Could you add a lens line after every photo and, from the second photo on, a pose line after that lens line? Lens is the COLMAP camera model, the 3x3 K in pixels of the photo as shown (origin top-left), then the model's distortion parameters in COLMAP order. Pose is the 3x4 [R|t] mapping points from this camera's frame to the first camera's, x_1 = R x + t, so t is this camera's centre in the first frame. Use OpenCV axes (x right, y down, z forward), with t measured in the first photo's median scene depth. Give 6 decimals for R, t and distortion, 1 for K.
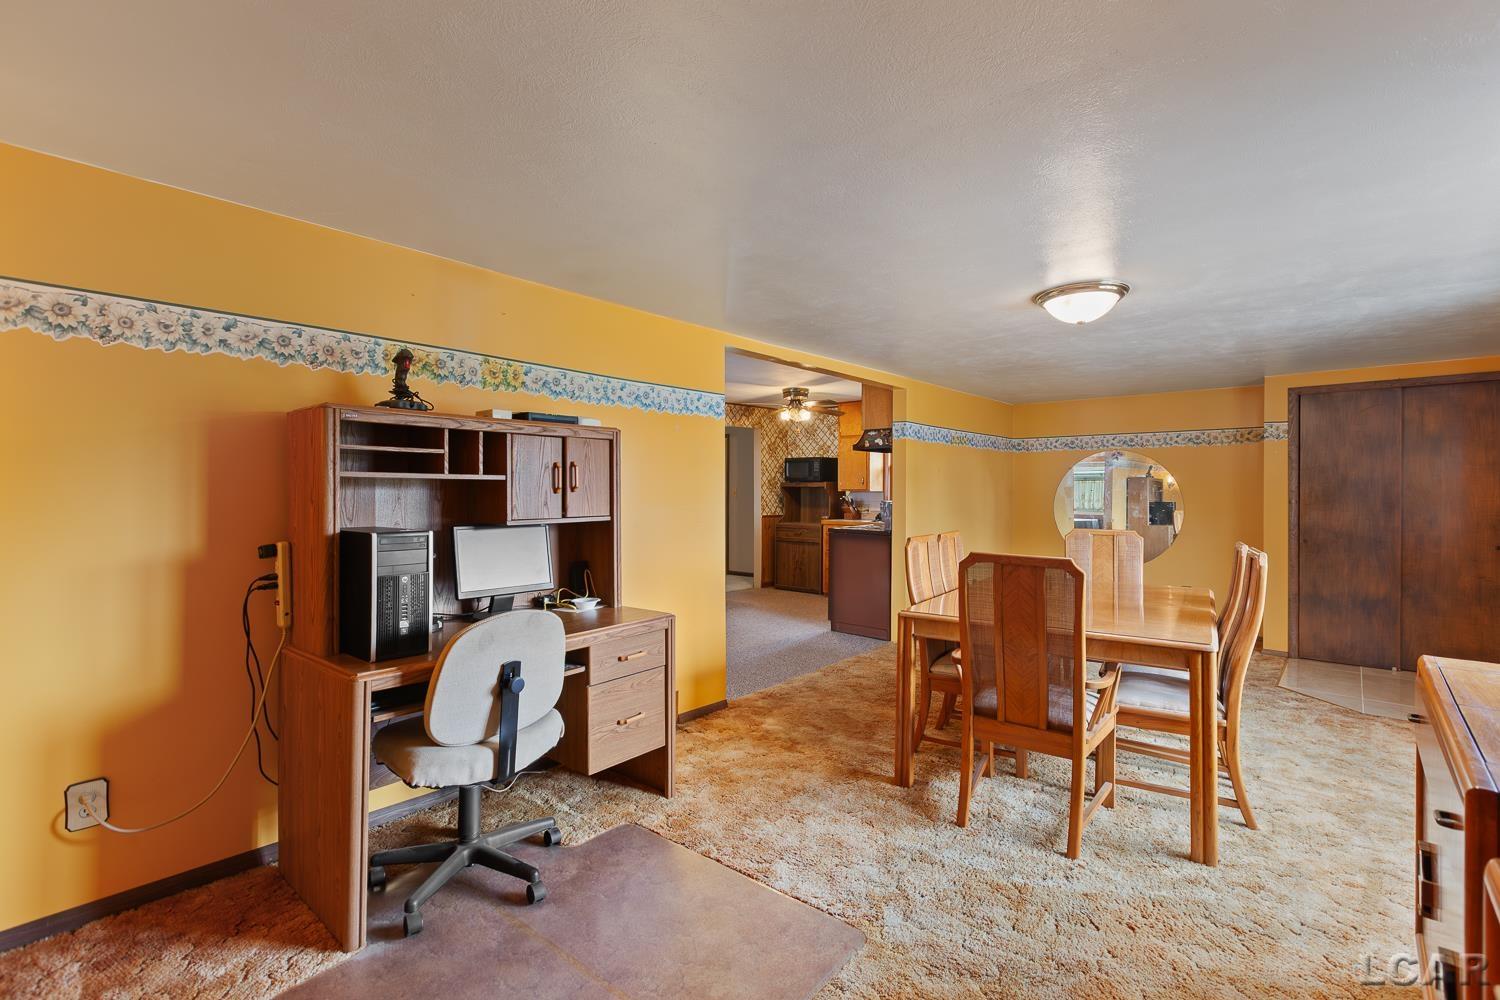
lens RADIAL K [[676.2, 0, 743.3], [0, 676.2, 489.9], [0, 0, 1]] dist [0.002773, -0.000054]
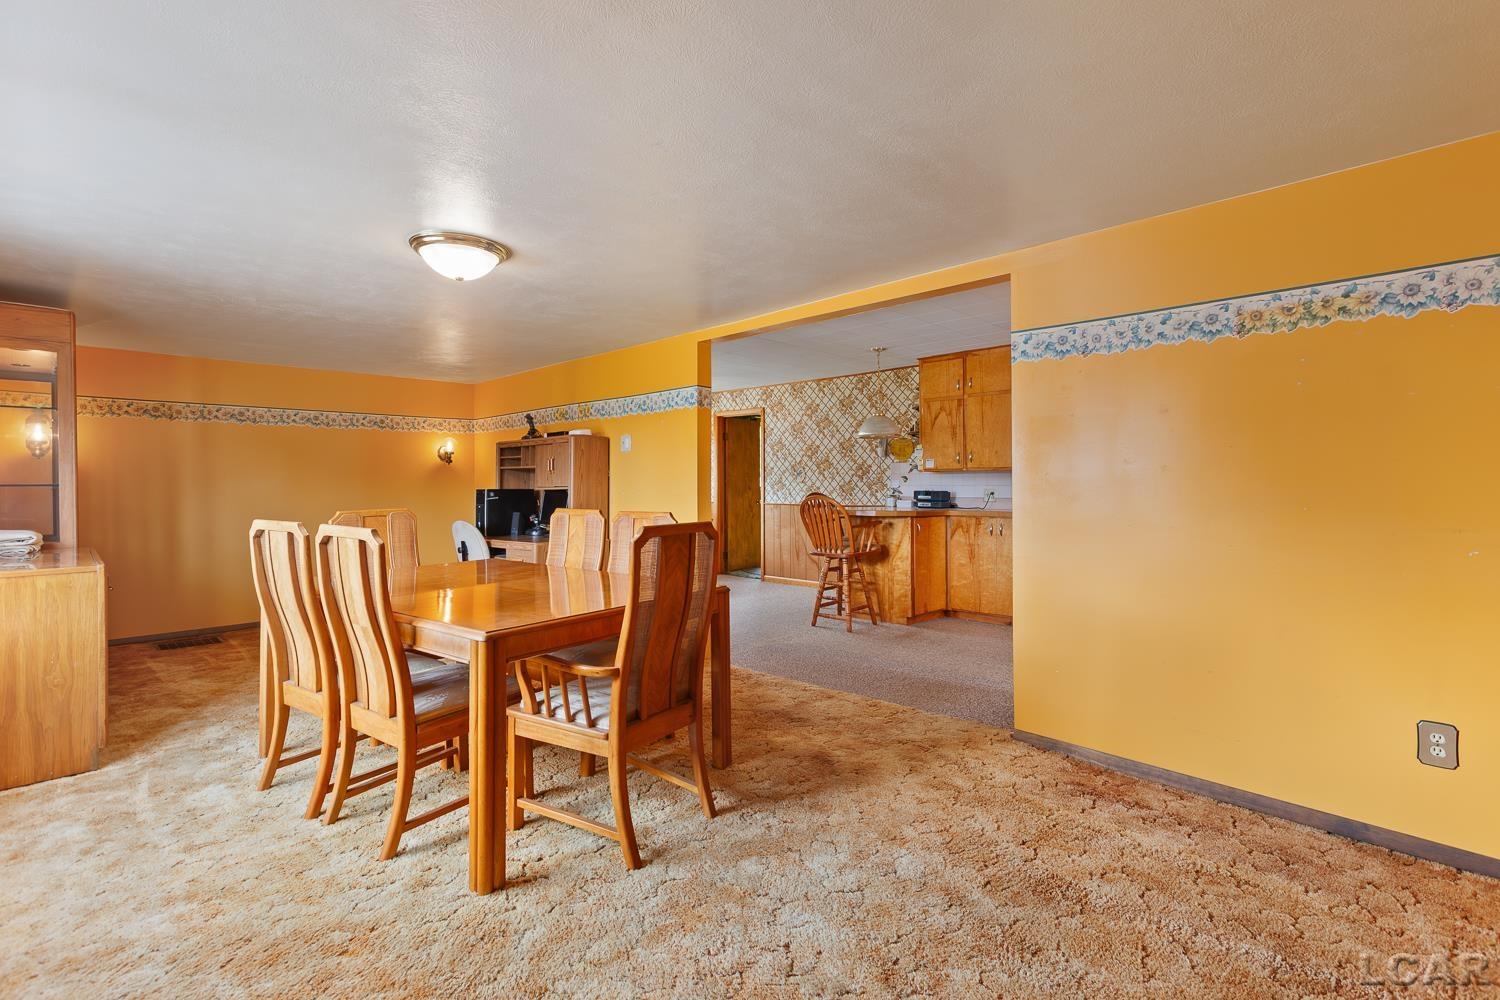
lens RADIAL K [[676.2, 0, 752.7], [0, 676.2, 483.9], [0, 0, 1]] dist [0.002773, -0.000054]
pose [[-0.042055, -0.001616, -0.999114, 0.498822], [0.004700, 0.999987, -0.001815, 0.012649], [0.999104, -0.004772, -0.042047, 0.510877]]
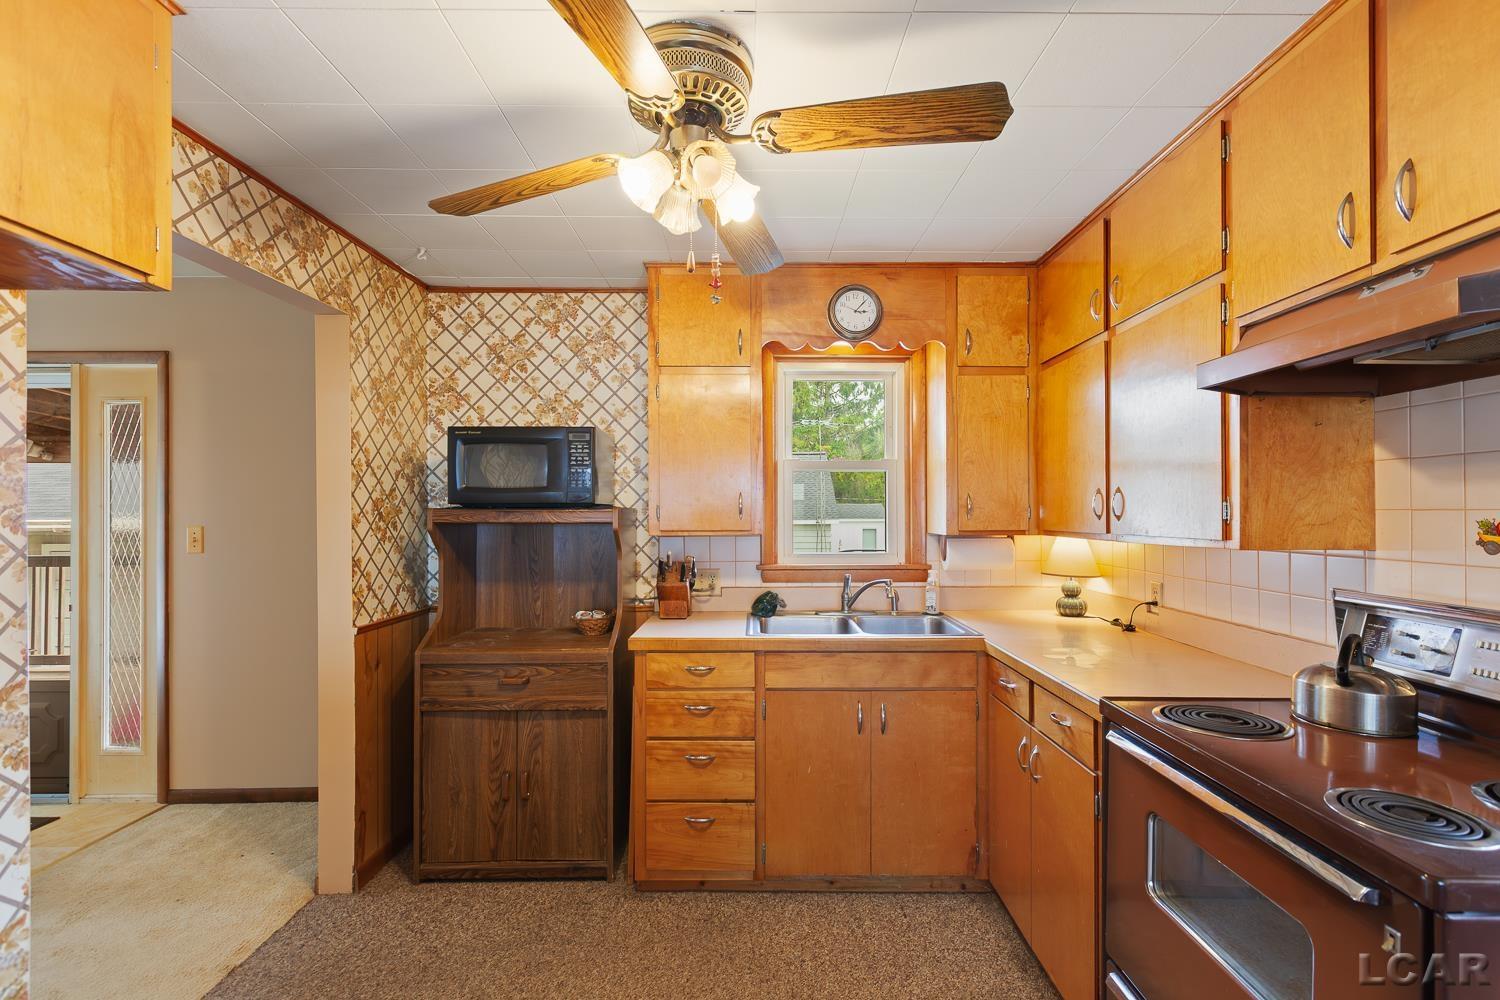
lens RADIAL K [[676.2, 0, 761.2], [0, 676.2, 507.0], [0, 0, 1]] dist [0.002773, -0.000054]
pose [[0.734152, -0.004671, 0.678969, -0.038843], [0.006699, 0.999977, -0.000364, -0.010802], [-0.678952, 0.004816, 0.734167, 0.688180]]
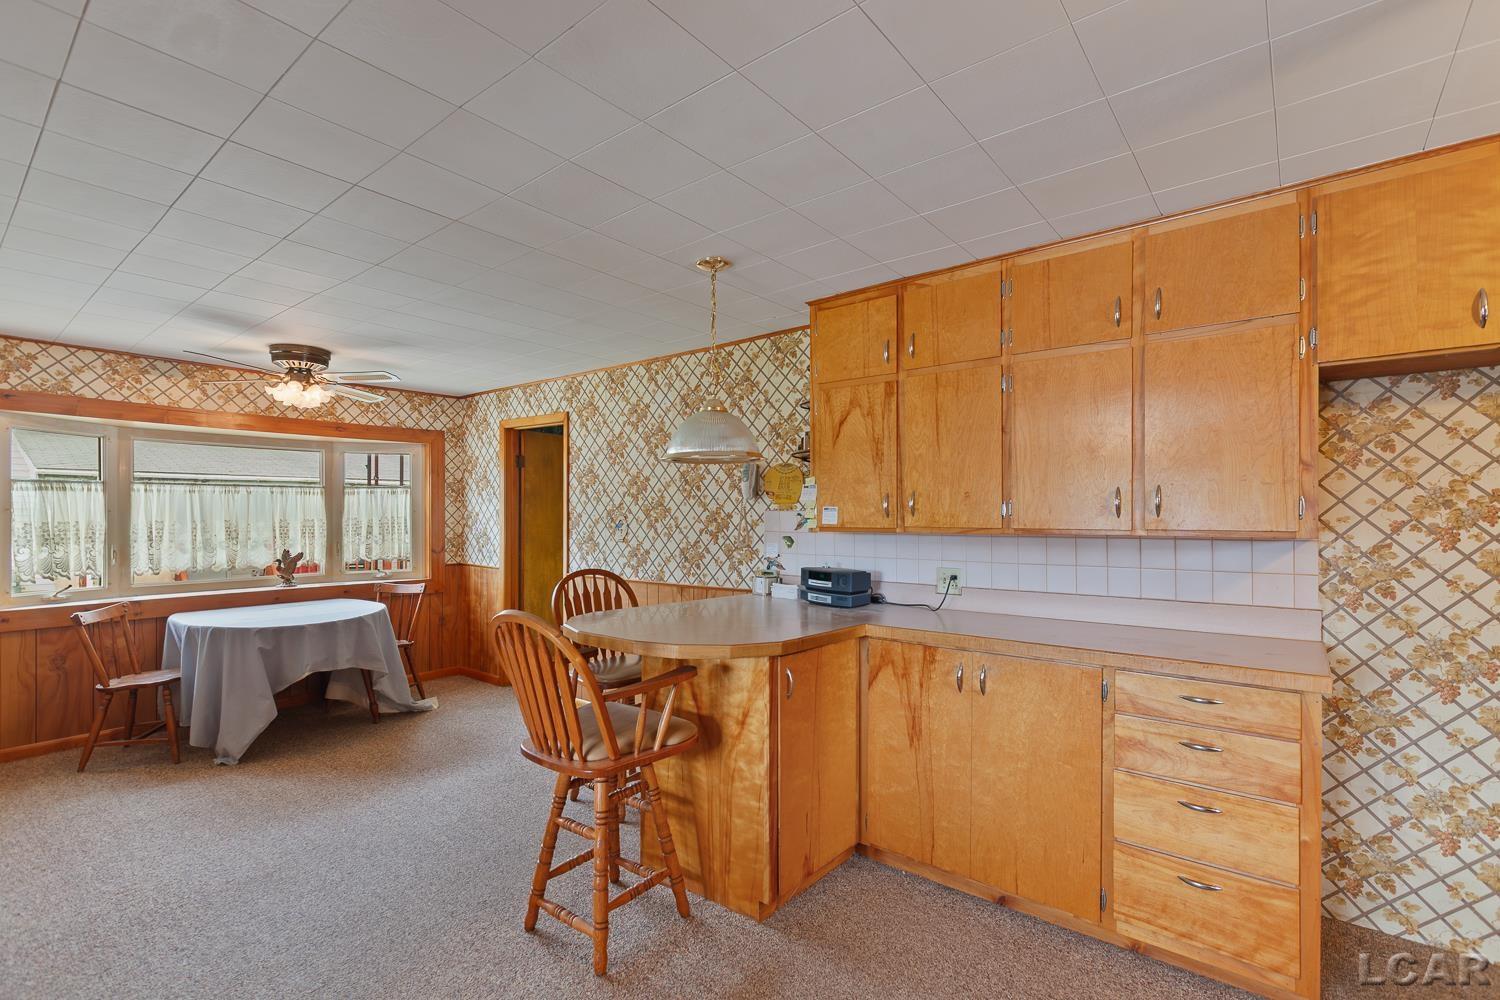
lens RADIAL K [[676.2, 0, 754.4], [0, 676.2, 514.5], [0, 0, 1]] dist [0.002773, -0.000054]
pose [[0.050966, -0.002718, -0.998697, 0.121906], [0.001431, 0.999995, -0.002648, -0.009244], [0.998699, -0.001294, 0.050969, 0.611709]]
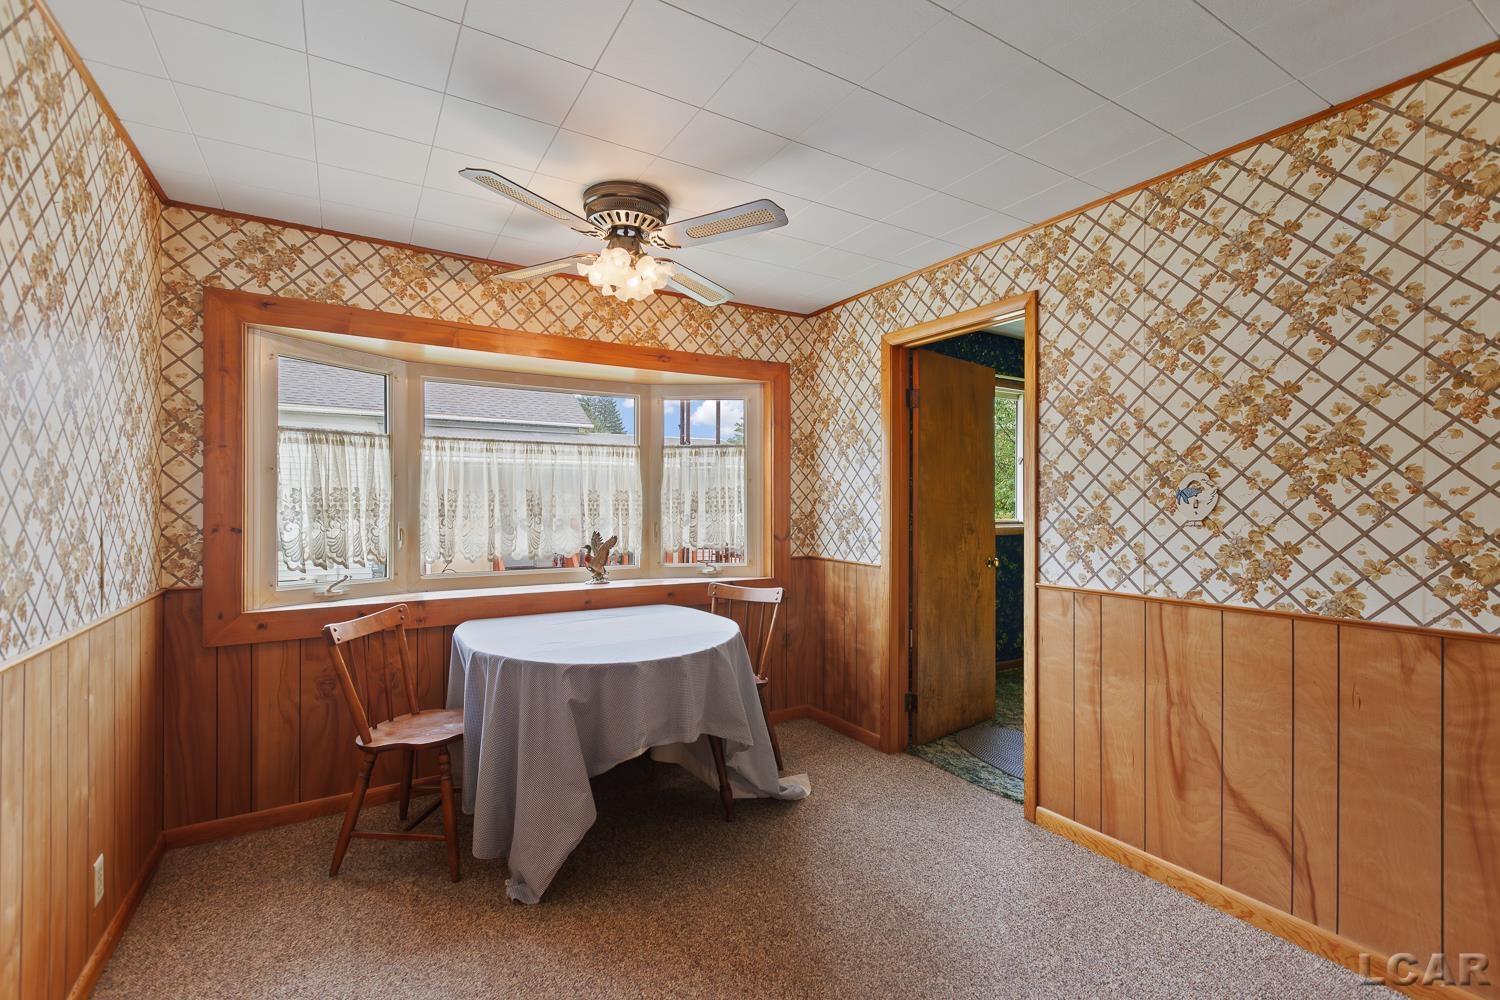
lens RADIAL K [[676.2, 0, 750.8], [0, 676.2, 503.0], [0, 0, 1]] dist [0.002773, -0.000054]
pose [[-0.296547, -0.004867, -0.955006, -0.108837], [-0.001216, 0.999988, -0.004719, 0.002902], [0.955018, -0.000238, -0.296549, 0.454581]]
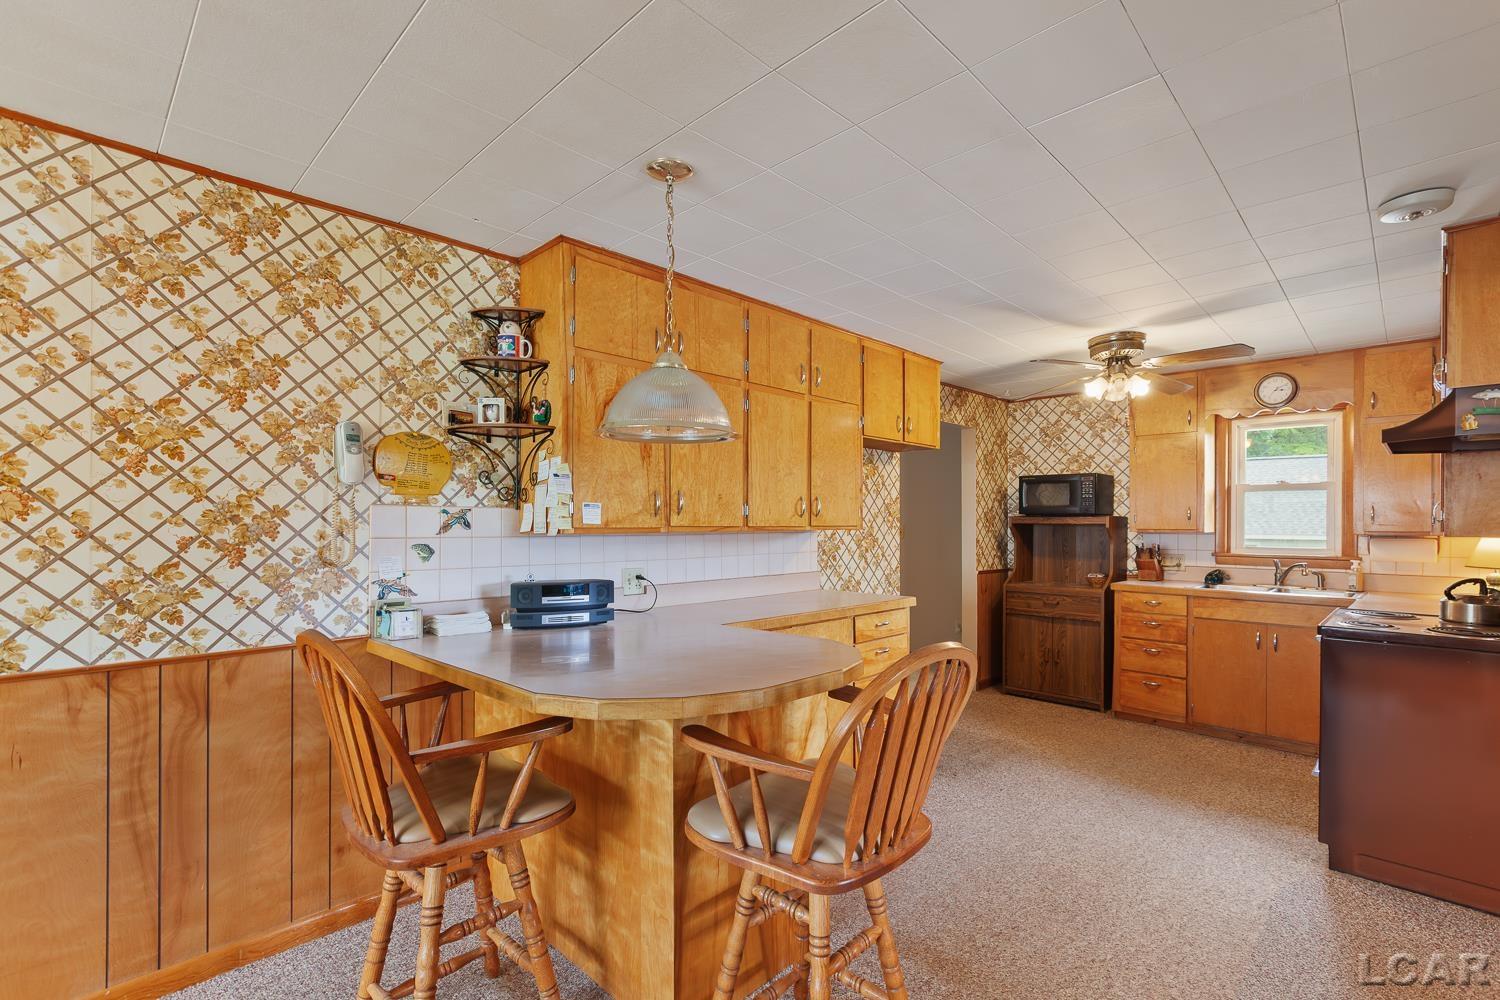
lens RADIAL K [[676.2, 0, 756.2], [0, 676.2, 522.4], [0, 0, 1]] dist [0.002773, -0.000054]
pose [[0.998812, -0.001327, -0.048711, -0.142452], [0.001251, 0.999998, -0.001599, -0.005171], [0.048713, 0.001536, 0.998812, 0.386985]]
